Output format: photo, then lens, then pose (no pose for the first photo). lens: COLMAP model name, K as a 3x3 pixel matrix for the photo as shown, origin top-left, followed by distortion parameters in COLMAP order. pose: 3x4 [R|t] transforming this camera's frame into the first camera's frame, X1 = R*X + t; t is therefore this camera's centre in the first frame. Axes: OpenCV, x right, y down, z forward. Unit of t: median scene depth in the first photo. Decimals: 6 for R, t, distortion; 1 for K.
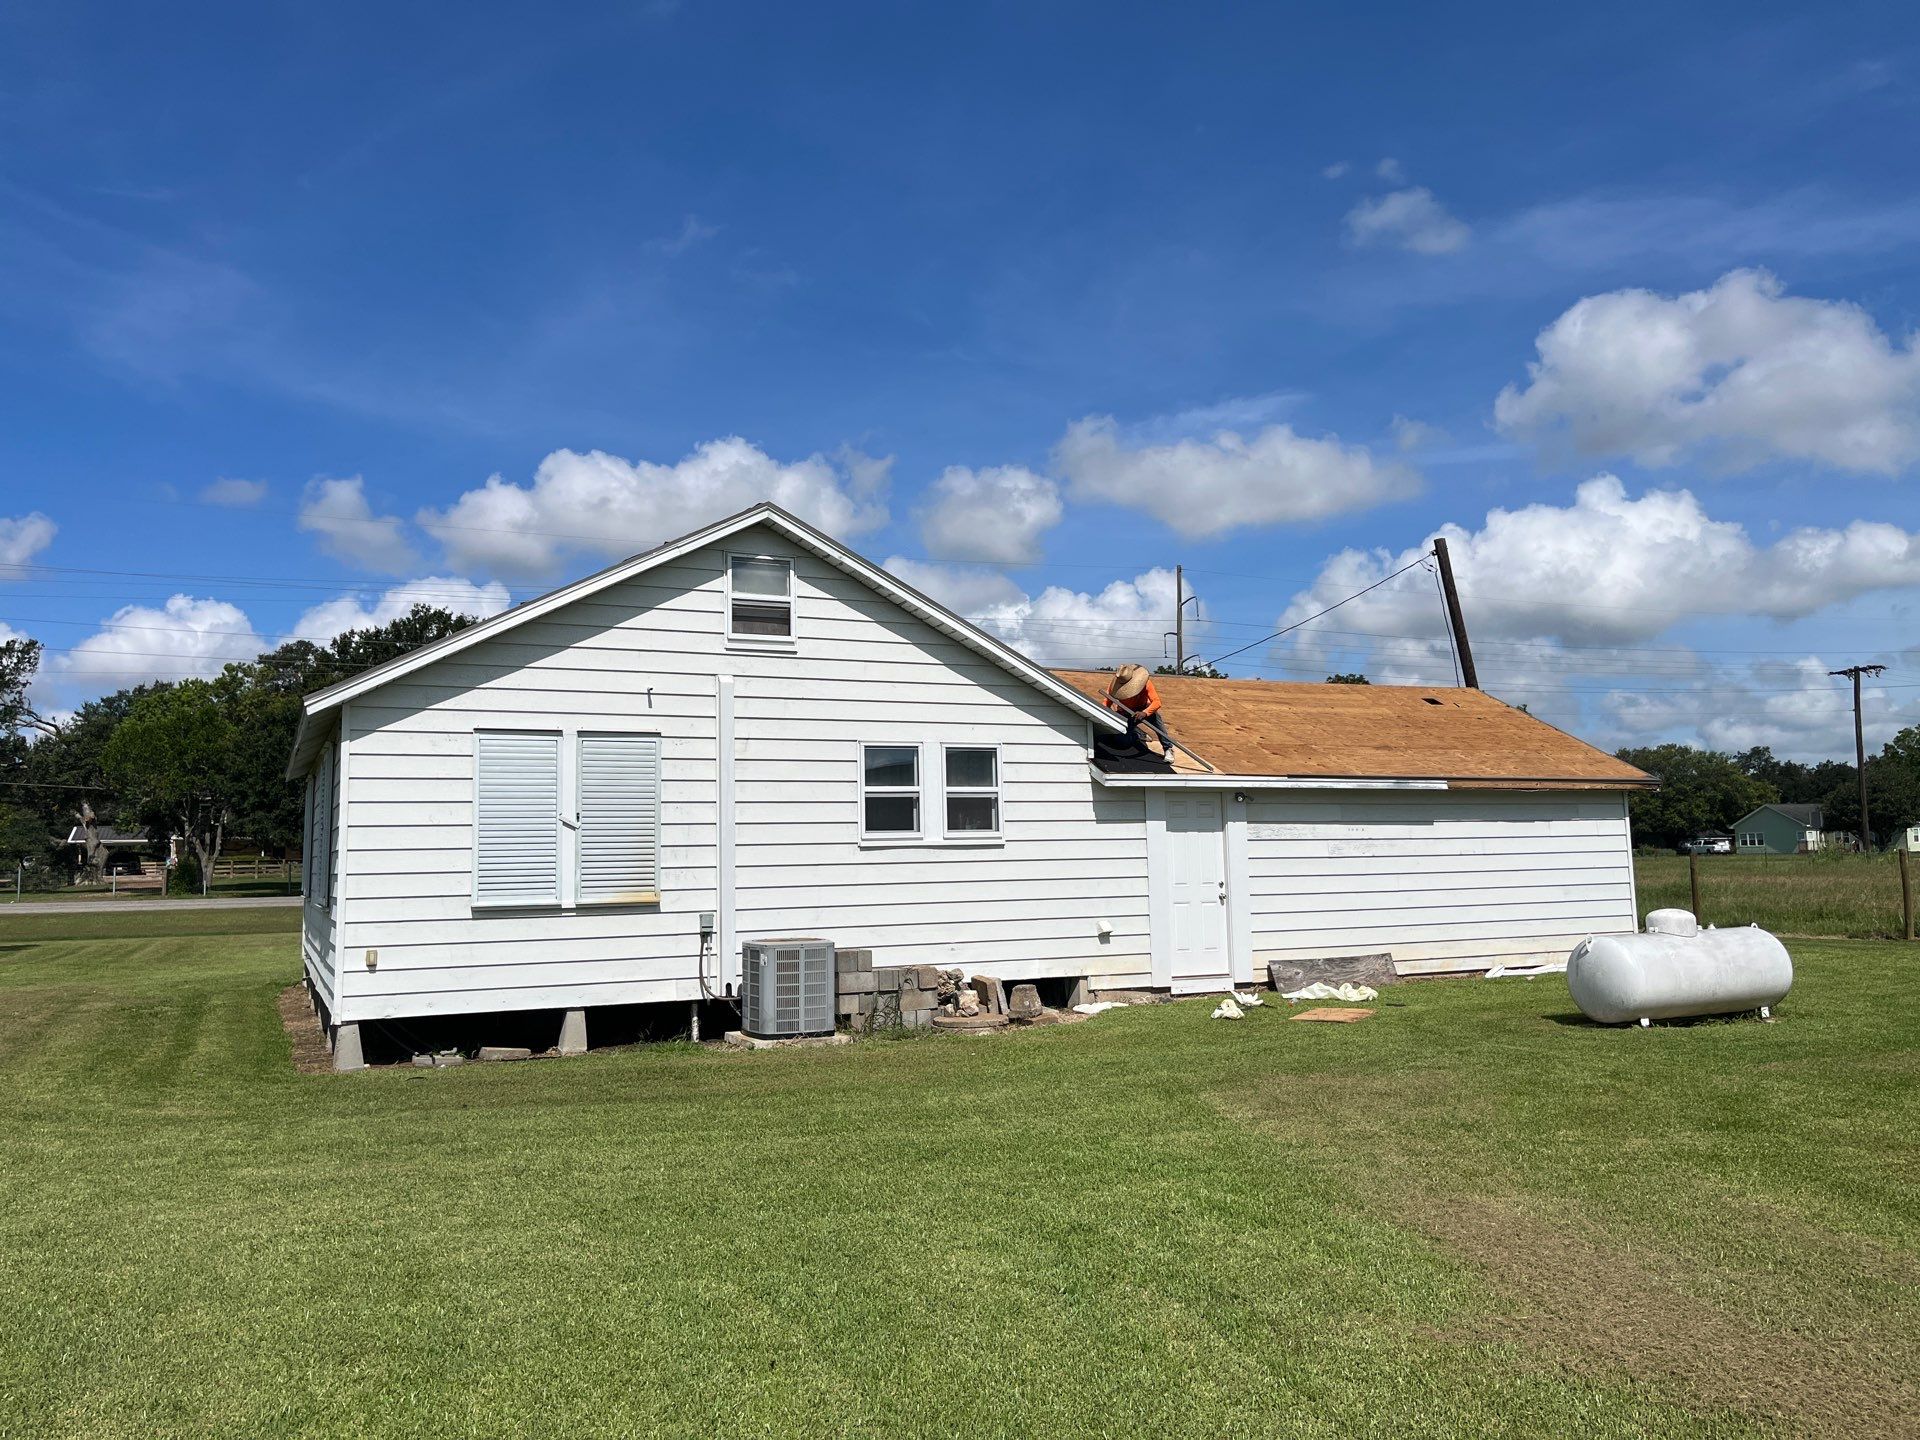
lens RADIAL K [[1456.0, 0, 952.3], [0, 1456.0, 694.9], [0, 0, 1]] dist [0.064208, -0.087304]
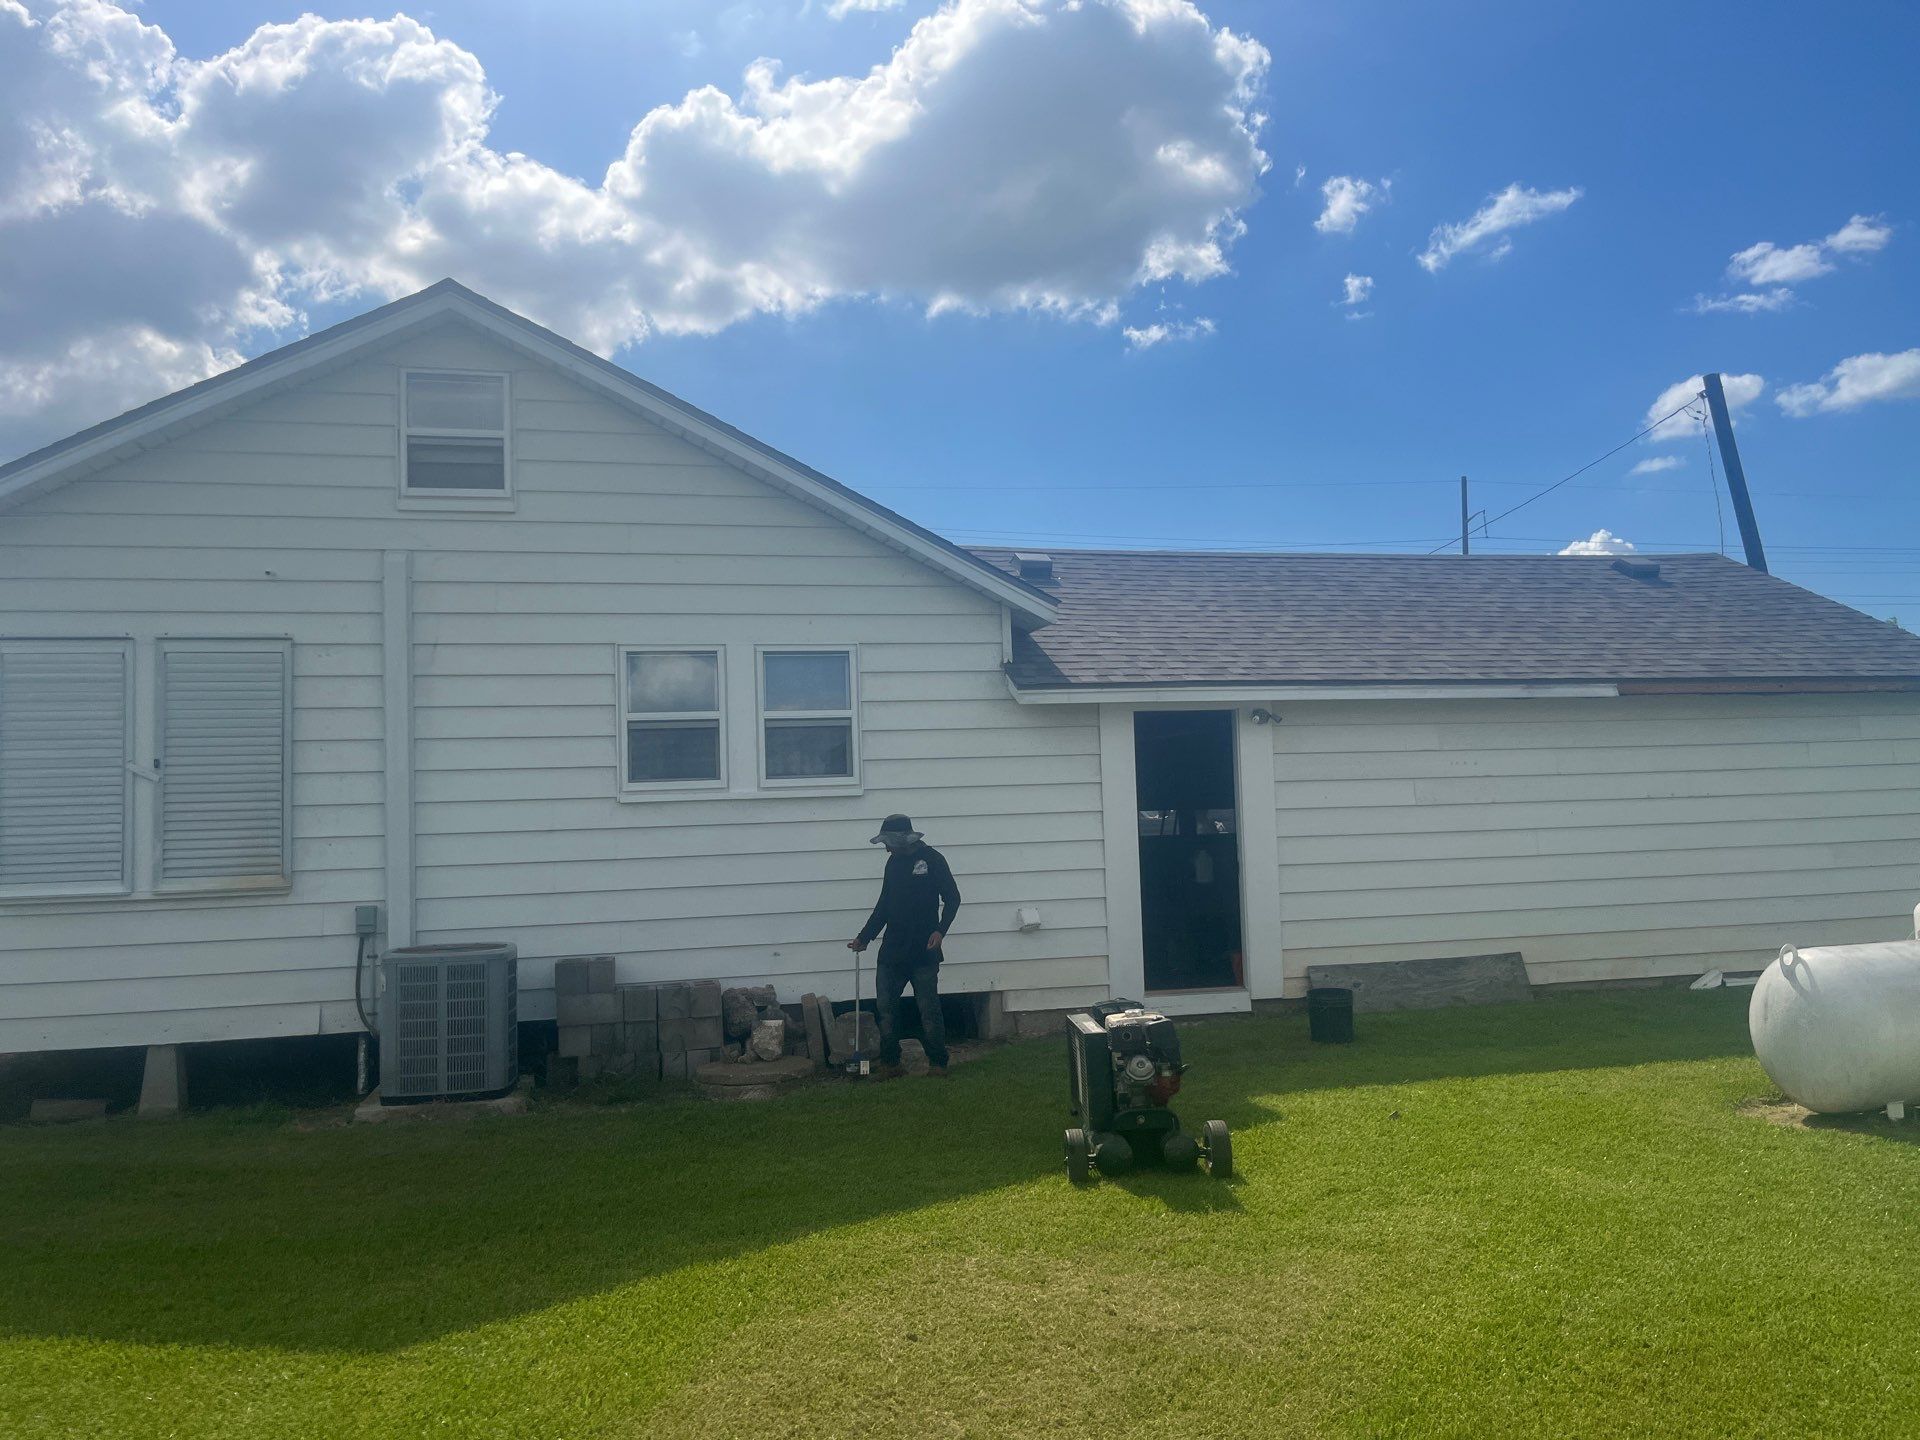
lens RADIAL K [[1456.0, 0, 965.0], [0, 1456.0, 724.2], [0, 0, 1]] dist [0.064208, -0.087304]
pose [[0.978733, -0.026182, -0.203460, 0.217735], [0.036815, 0.998137, 0.048653, 0.039817], [0.201807, -0.055109, 0.977874, 0.363680]]
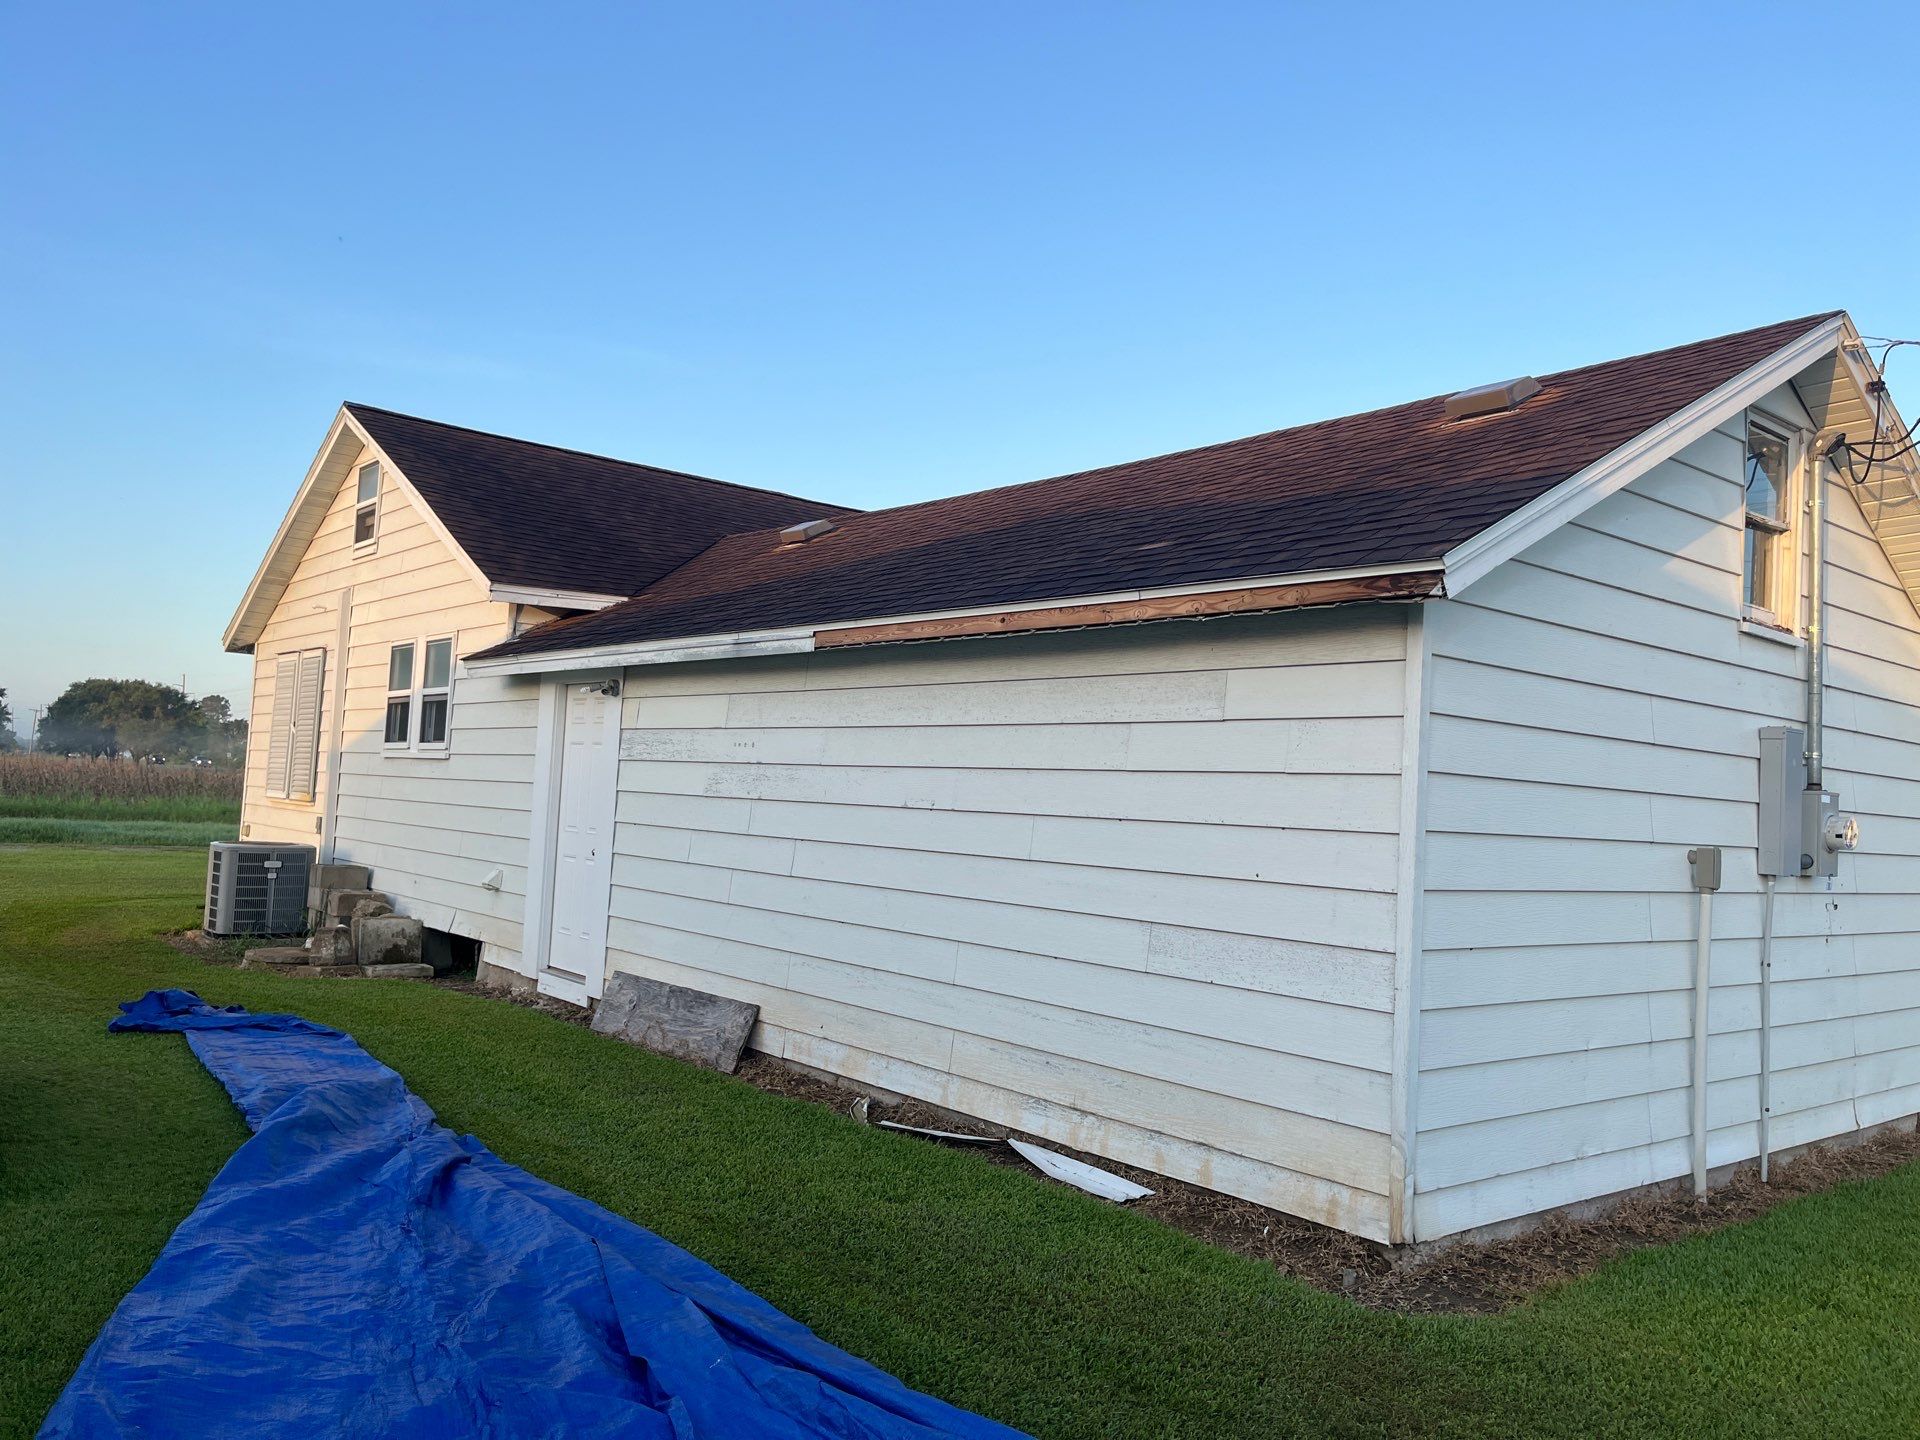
lens RADIAL K [[1456.0, 0, 967.9], [0, 1456.0, 712.1], [0, 0, 1]] dist [0.064208, -0.087304]
pose [[0.252958, -0.027778, -0.967078, 0.874547], [0.054793, 0.998395, -0.014345, 0.104374], [0.965925, -0.049361, 0.254074, 1.072676]]
